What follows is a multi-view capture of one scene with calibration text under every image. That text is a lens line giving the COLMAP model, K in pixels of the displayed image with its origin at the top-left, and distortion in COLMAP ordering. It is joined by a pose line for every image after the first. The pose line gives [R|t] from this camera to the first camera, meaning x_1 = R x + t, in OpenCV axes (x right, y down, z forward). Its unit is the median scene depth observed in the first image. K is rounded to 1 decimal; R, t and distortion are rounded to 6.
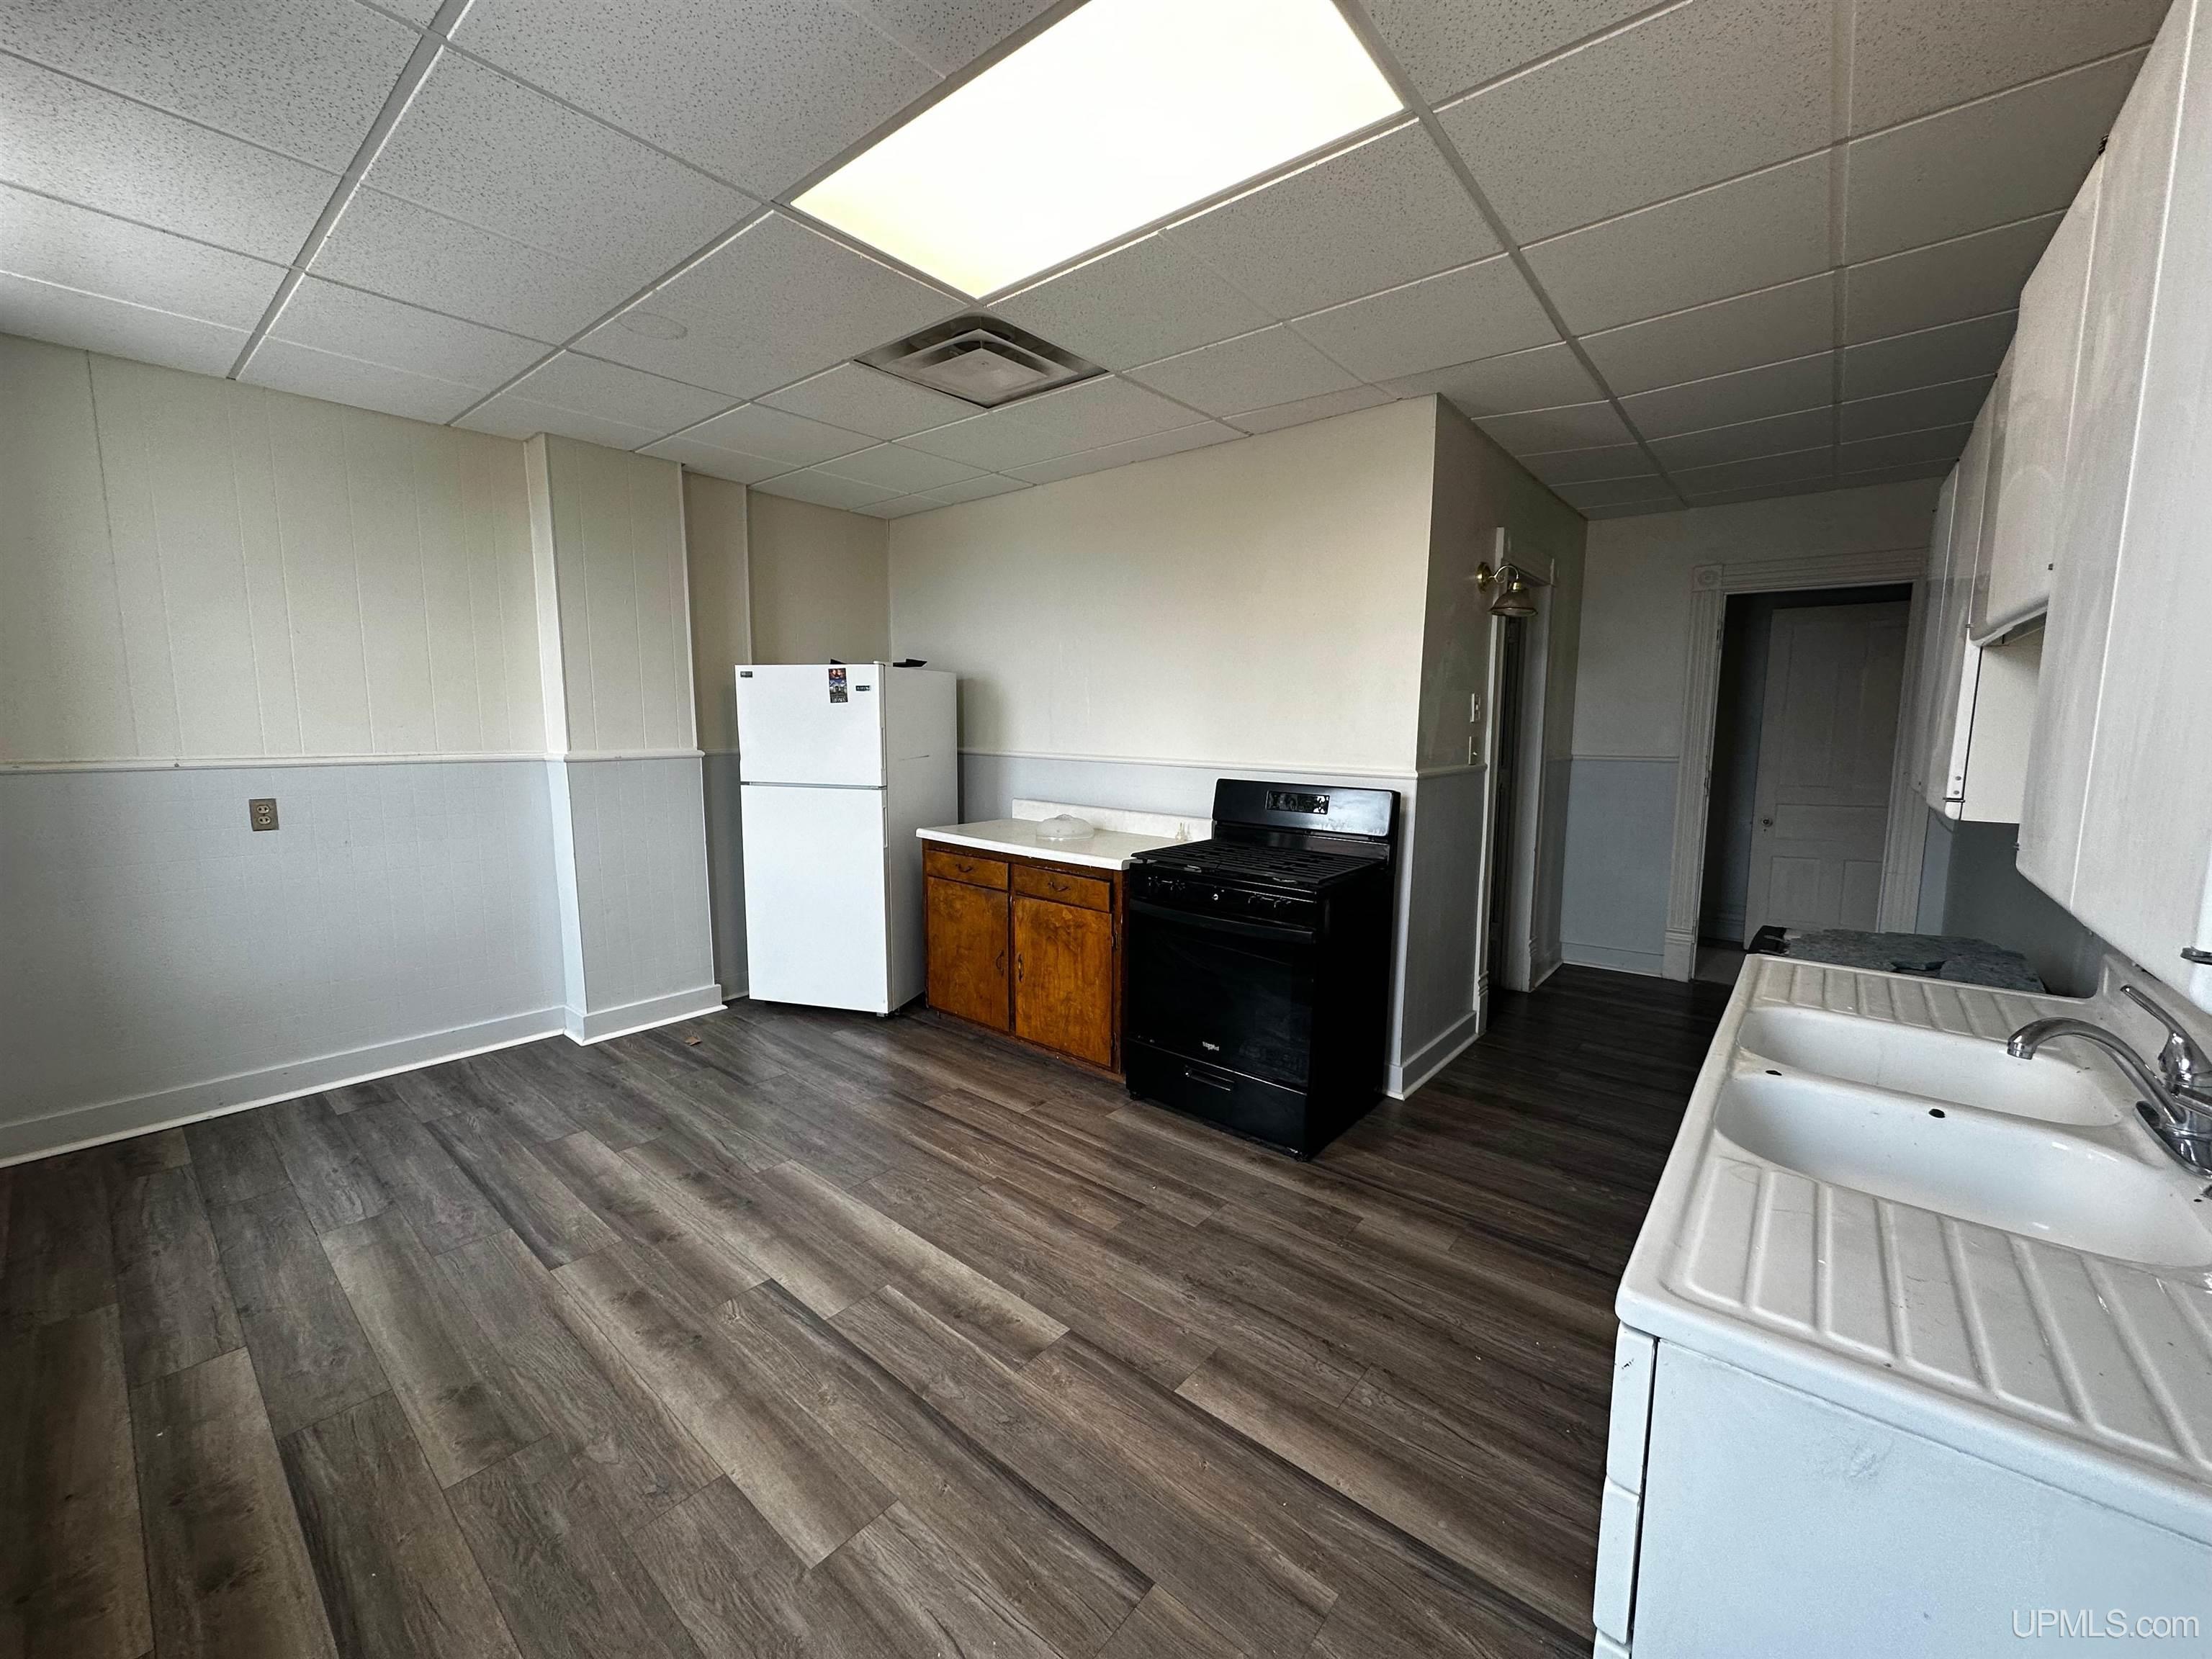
lens RADIAL K [[880.3, 0, 1106.9], [0, 880.3, 822.2], [0, 0, 1]] dist [-0.001617, 0.000130]
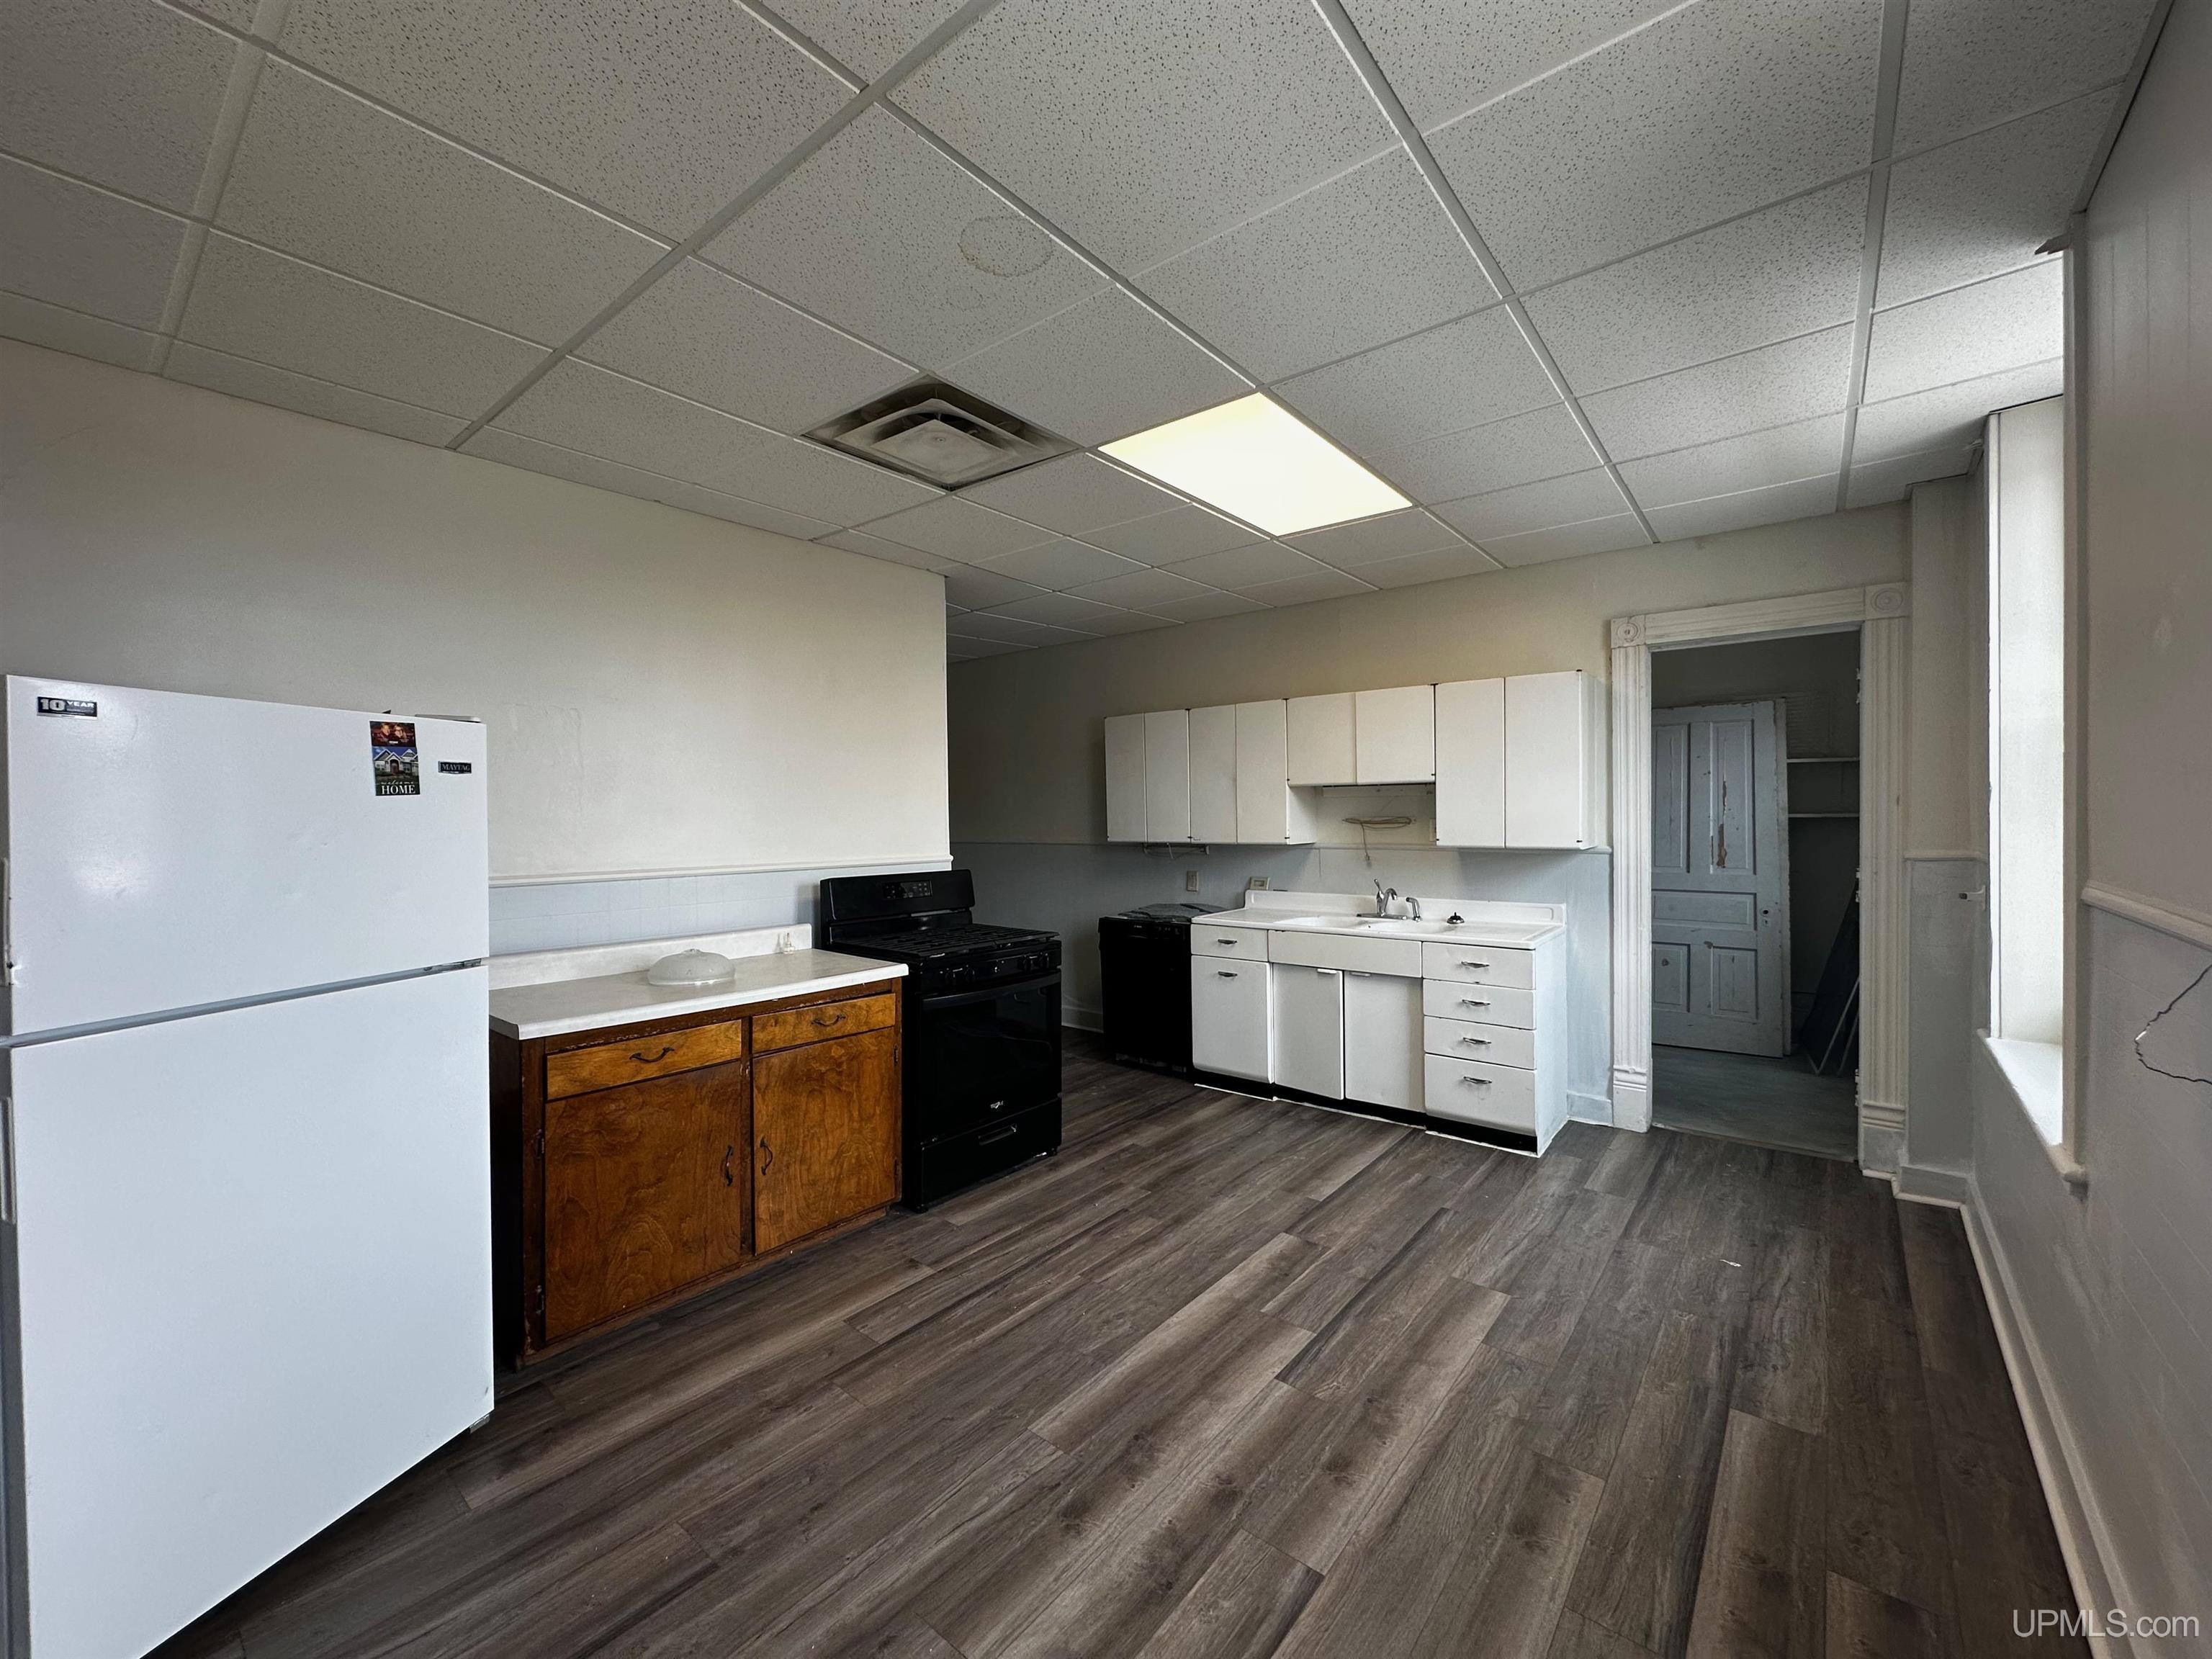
lens RADIAL K [[880.3, 0, 1106.9], [0, 880.3, 822.2], [0, 0, 1]] dist [-0.001617, 0.000130]
pose [[-0.009617, -0.018252, 0.999787, -1.184119], [0.127078, 0.991704, 0.019327, -0.127357], [-0.991846, 0.127237, -0.007218, 0.971339]]
